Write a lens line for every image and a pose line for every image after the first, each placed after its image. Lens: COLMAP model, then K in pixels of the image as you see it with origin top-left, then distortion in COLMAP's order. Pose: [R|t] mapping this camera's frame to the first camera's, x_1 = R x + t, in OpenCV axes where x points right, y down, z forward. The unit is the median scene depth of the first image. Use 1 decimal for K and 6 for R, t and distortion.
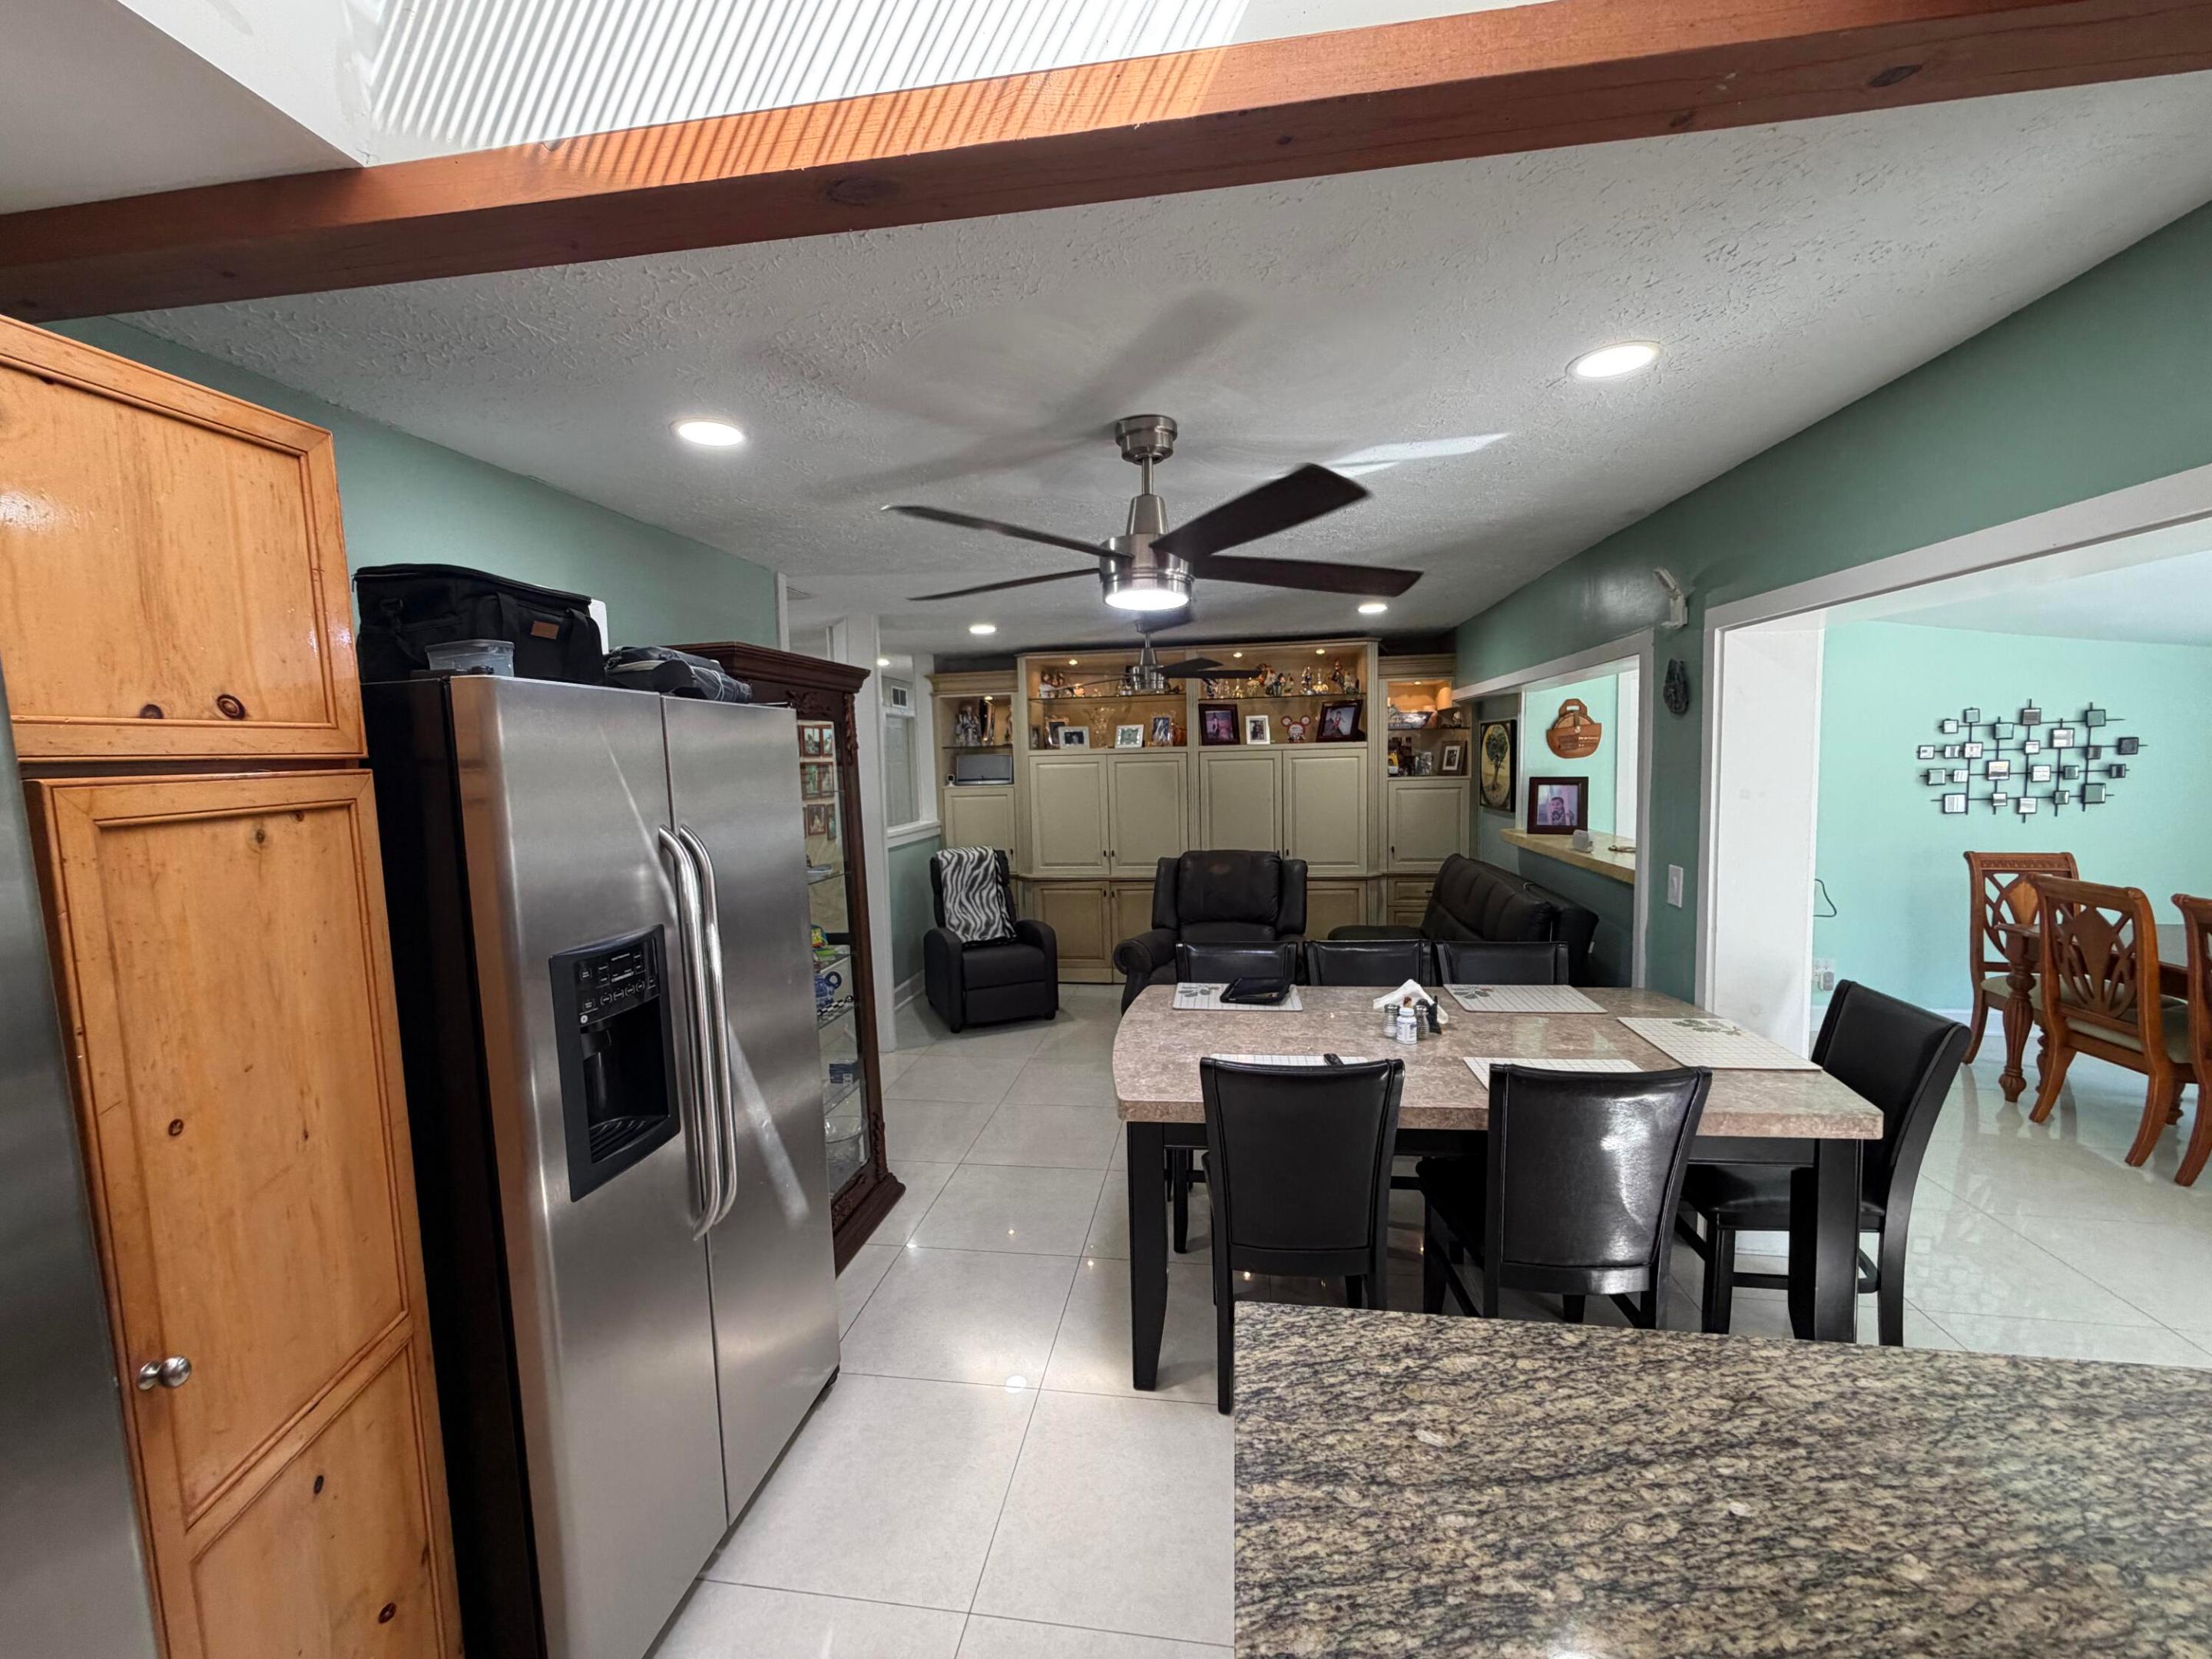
lens RADIAL K [[878.9, 0, 1102.8], [0, 878.9, 828.2], [0, 0, 1]] dist [-0.001824, 0.000490]
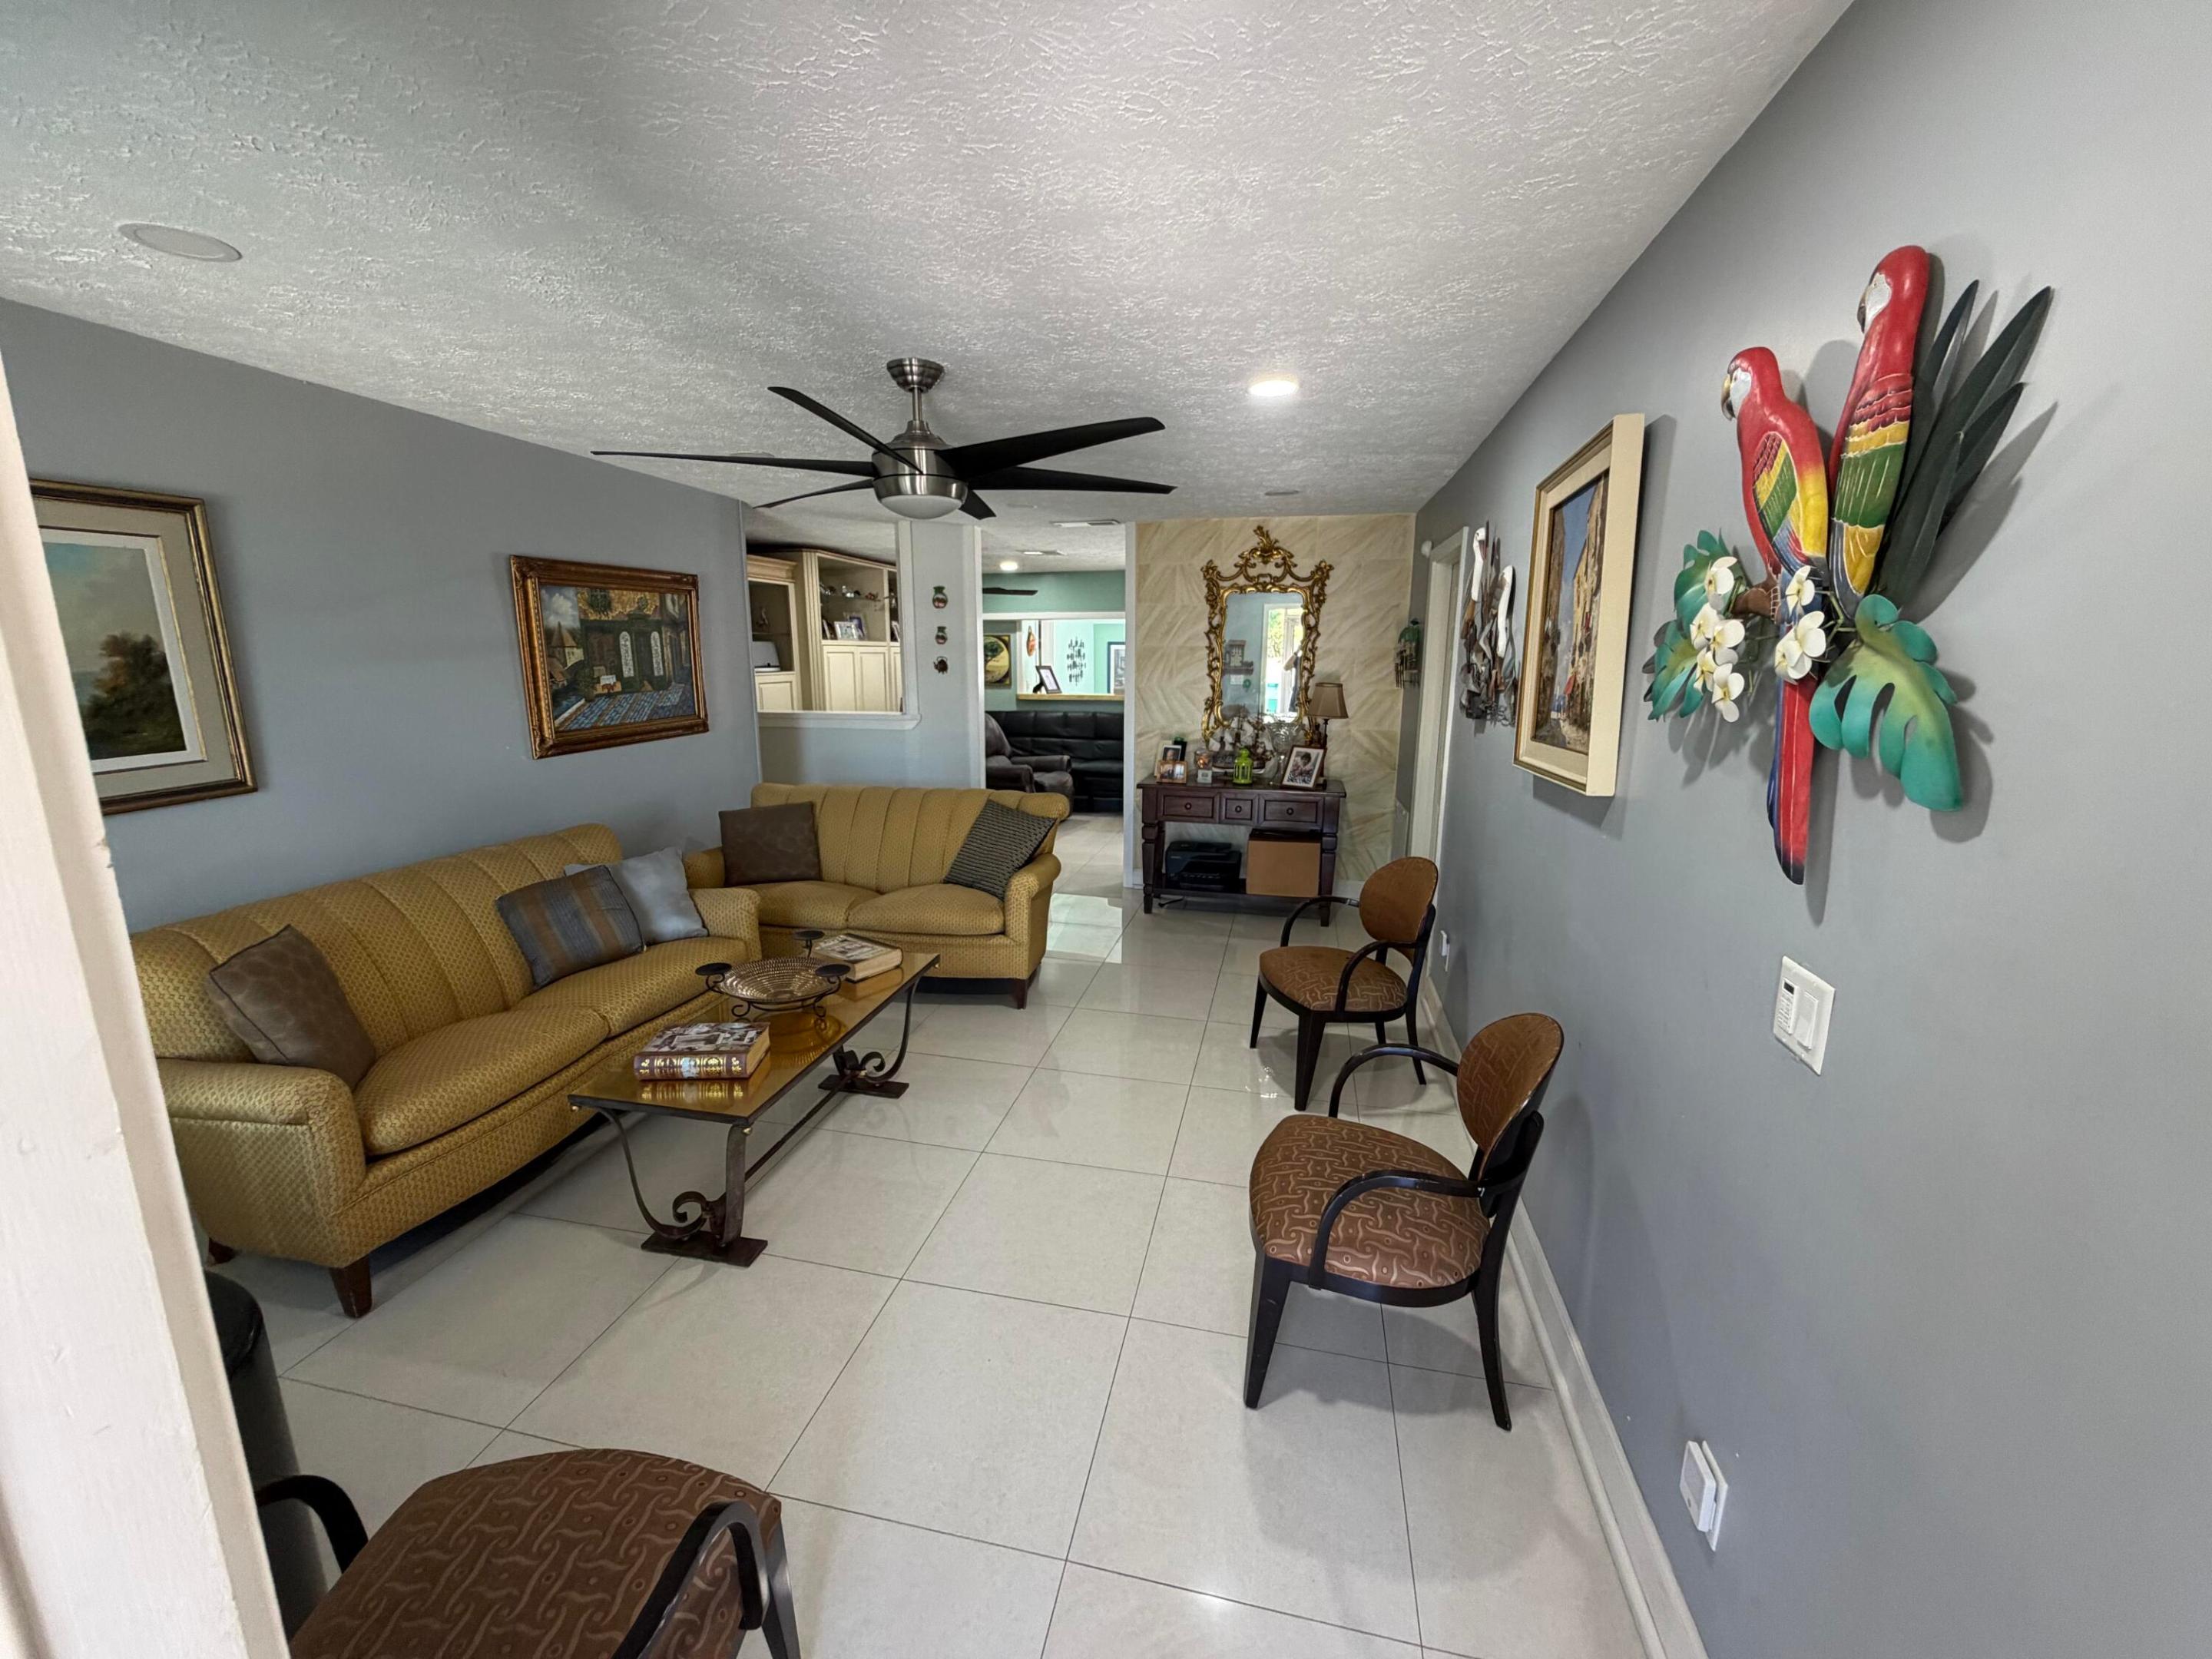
lens RADIAL K [[878.9, 0, 1102.8], [0, 878.9, 828.2], [0, 0, 1]] dist [-0.001824, 0.000490]
pose [[0.070577, -0.177212, 0.981639, -1.358381], [0.072008, 0.982430, 0.172178, -0.020976], [-0.994904, 0.058534, 0.082097, 0.631049]]
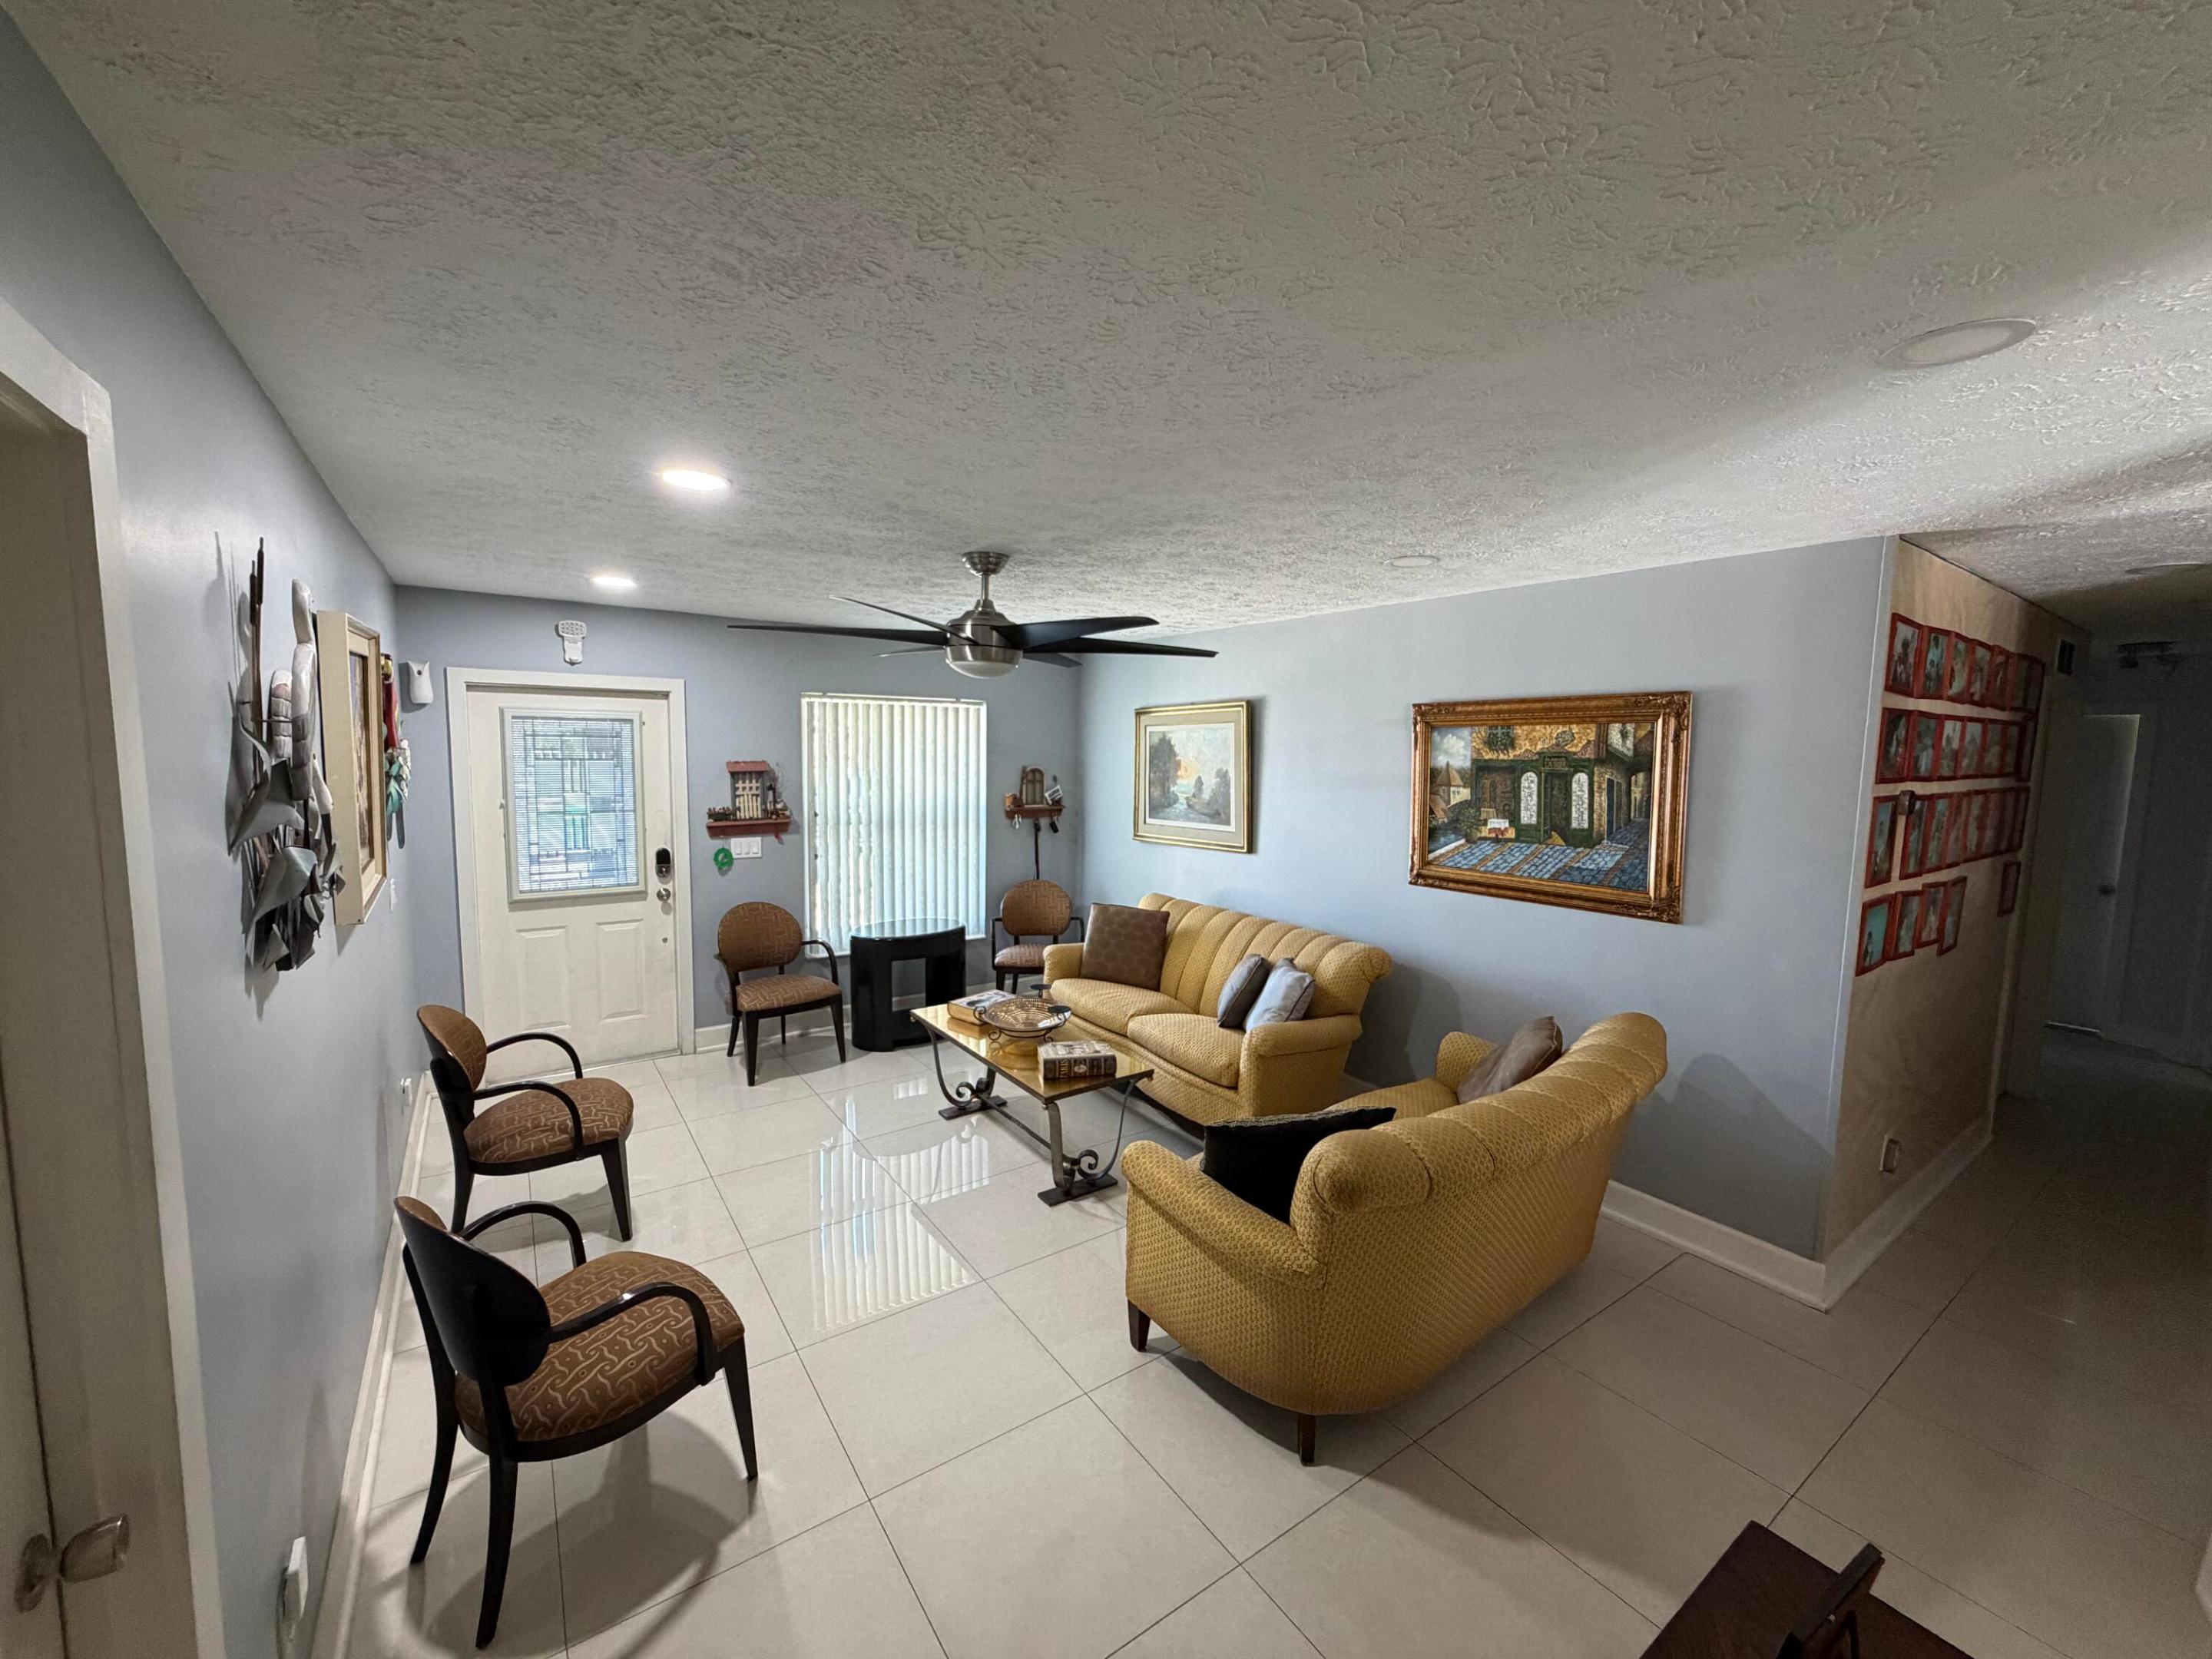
lens RADIAL K [[878.9, 0, 1102.8], [0, 878.9, 828.2], [0, 0, 1]] dist [-0.001824, 0.000490]
pose [[0.686987, 0.101611, -0.719531, -0.343067], [-0.085569, 0.994598, 0.058757, -0.057180], [0.721614, 0.021204, 0.691970, 0.412028]]
